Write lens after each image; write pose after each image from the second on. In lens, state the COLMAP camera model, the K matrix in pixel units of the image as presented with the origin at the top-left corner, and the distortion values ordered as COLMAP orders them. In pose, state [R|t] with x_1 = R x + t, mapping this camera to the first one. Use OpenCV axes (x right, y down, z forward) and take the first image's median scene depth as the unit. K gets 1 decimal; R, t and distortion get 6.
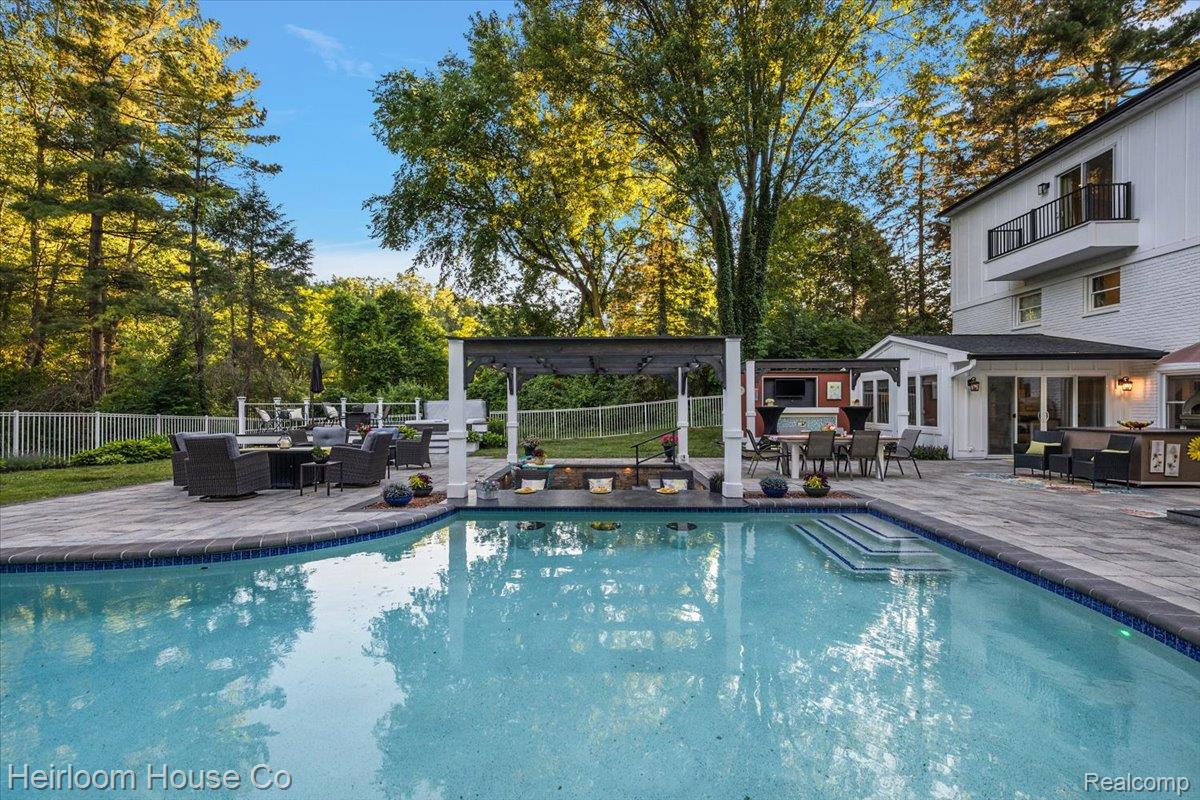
lens RADIAL K [[518.5, 0, 595.6], [0, 518.5, 404.7], [0, 0, 1]] dist [0.002877, 0.000168]
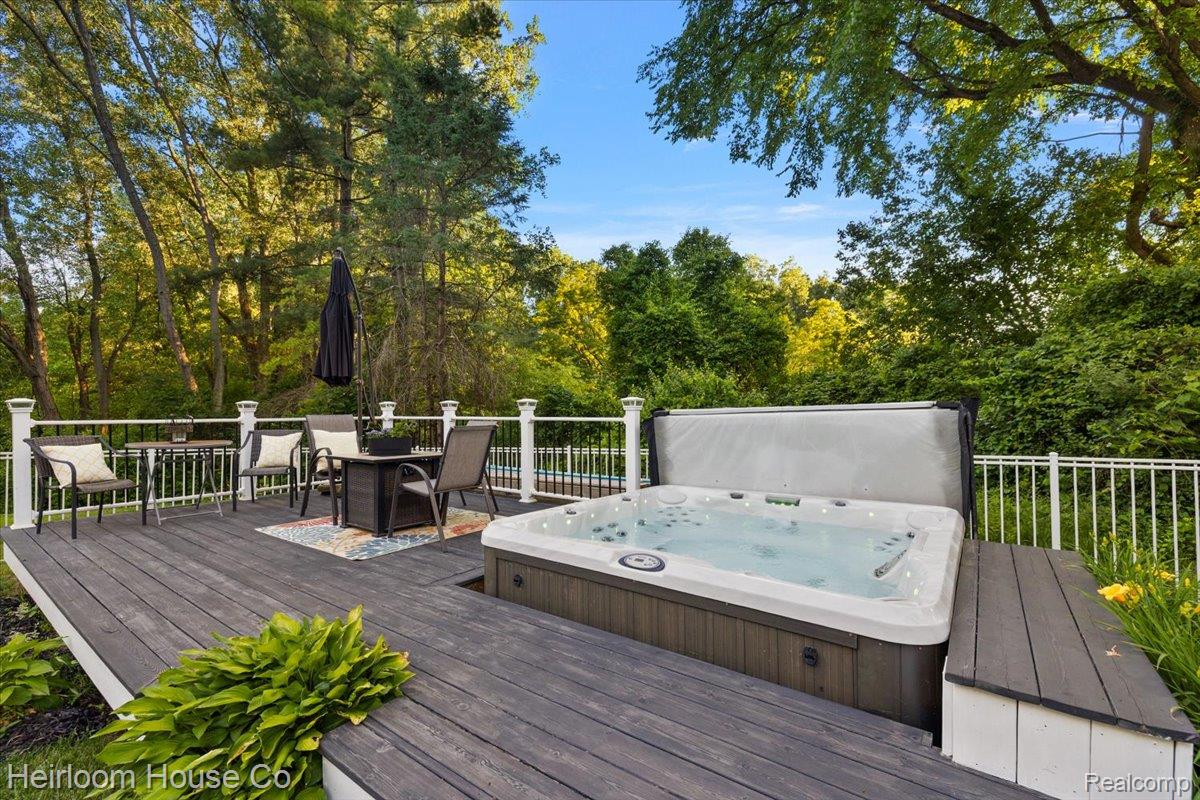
lens RADIAL K [[523.4, 0, 596.3], [0, 523.4, 409.1], [0, 0, 1]] dist [0.009330, 0.000186]
pose [[0.797968, 0.000773, -0.602699, -0.267813], [-0.001981, 0.999997, -0.001340, -0.009798], [0.602696, 0.002263, 0.797968, 1.046121]]
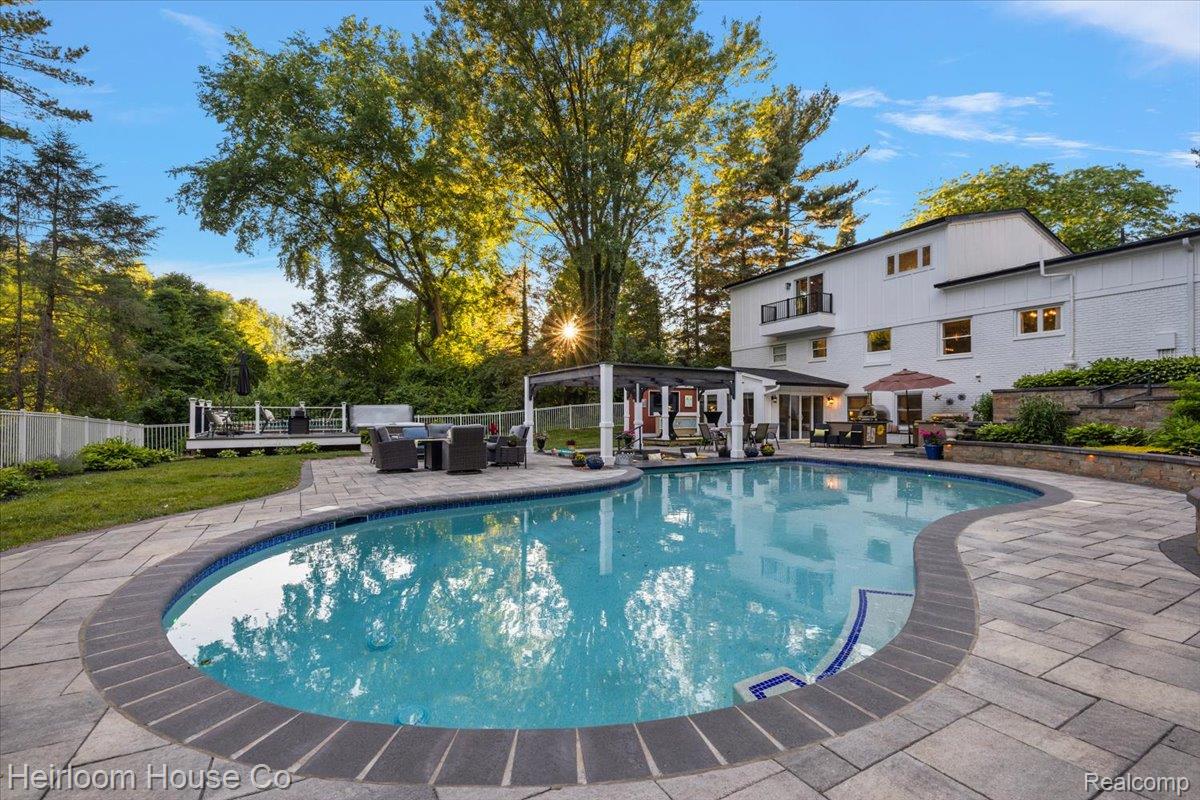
lens RADIAL K [[523.4, 0, 596.3], [0, 523.4, 409.1], [0, 0, 1]] dist [0.009330, 0.000186]
pose [[0.865298, 0.008907, 0.501178, -0.578285], [-0.002788, 0.999912, -0.012958, 0.016607], [-0.501250, 0.009816, 0.865247, -0.188036]]
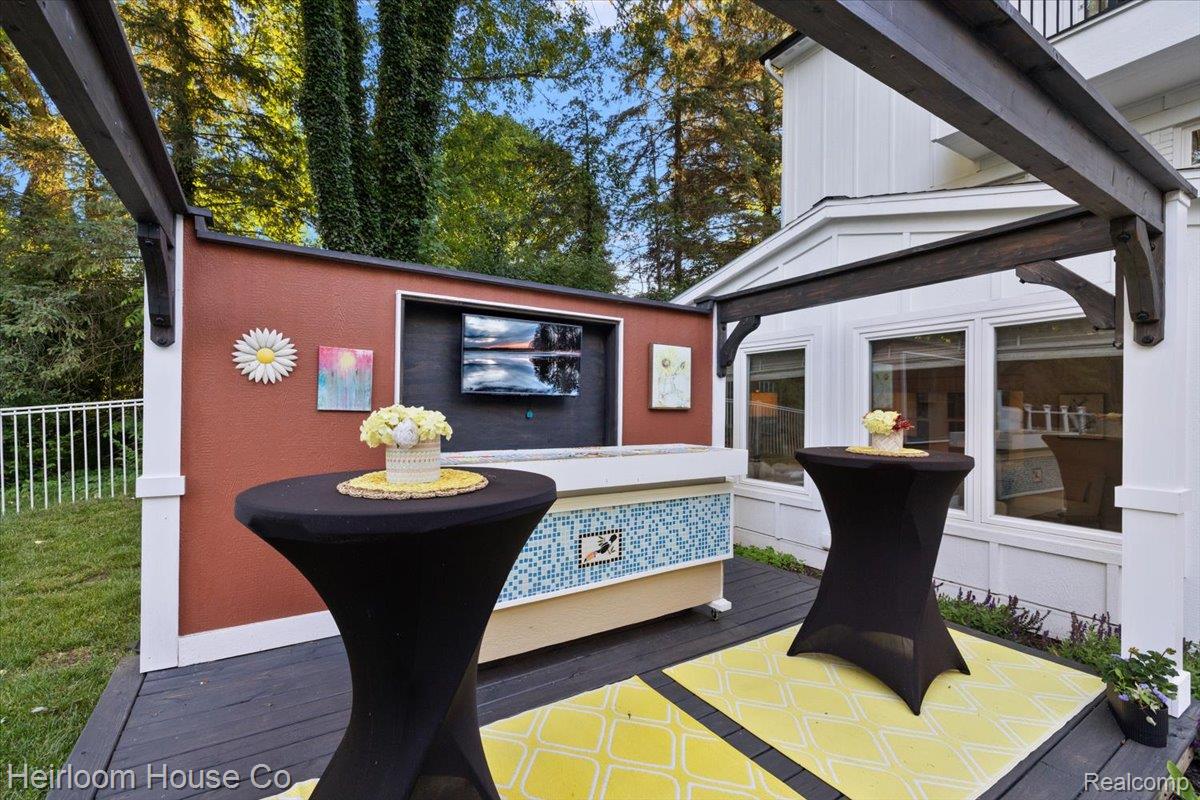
lens RADIAL K [[523.4, 0, 596.3], [0, 523.4, 409.1], [0, 0, 1]] dist [0.009330, 0.000186]
pose [[0.831264, 0.010105, 0.555787, 0.301956], [-0.011498, 0.999933, -0.000983, -0.010731], [-0.555760, -0.005573, 0.831324, 0.870416]]
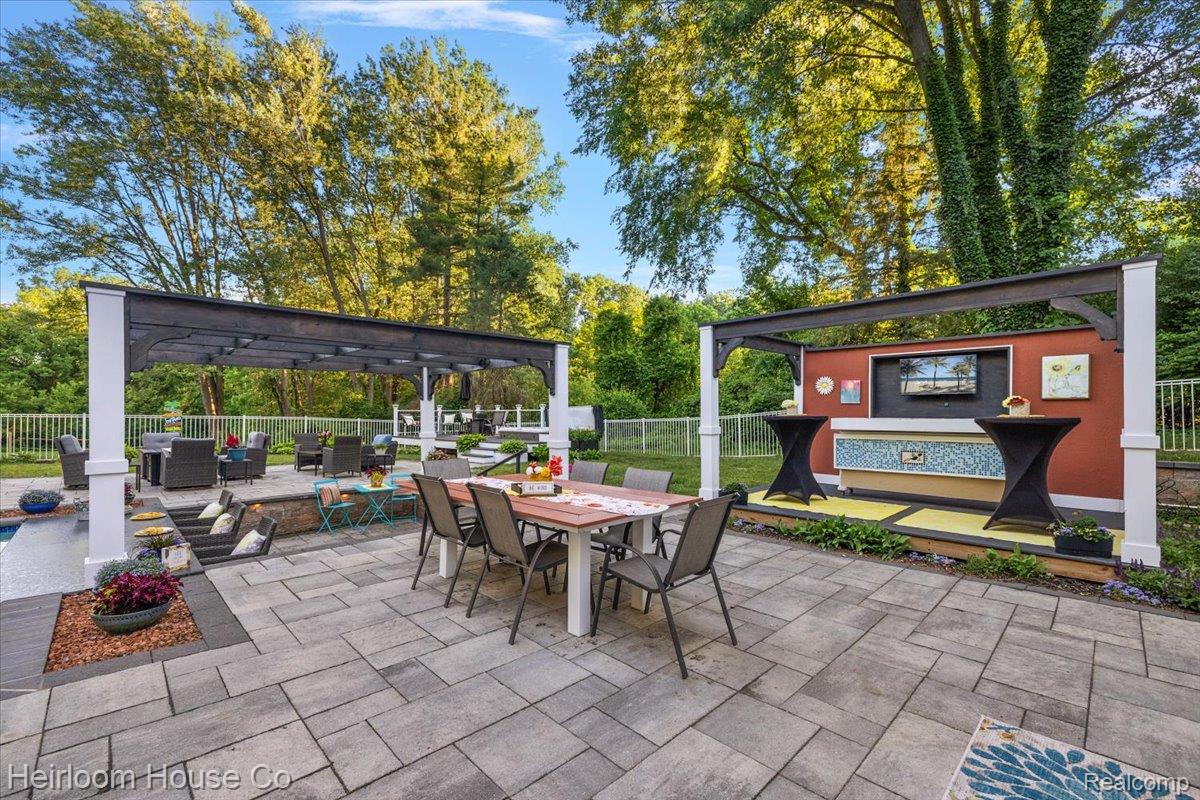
lens RADIAL K [[508.5, 0, 597.2], [0, 508.5, 411.1], [0, 0, 1]] dist [0.000361, -0.000282]
pose [[0.719865, 0.000669, -0.694114, 0.517709], [-0.000476, 1.000000, 0.000470, -0.001261], [0.694114, -0.000008, 0.719865, 0.519100]]
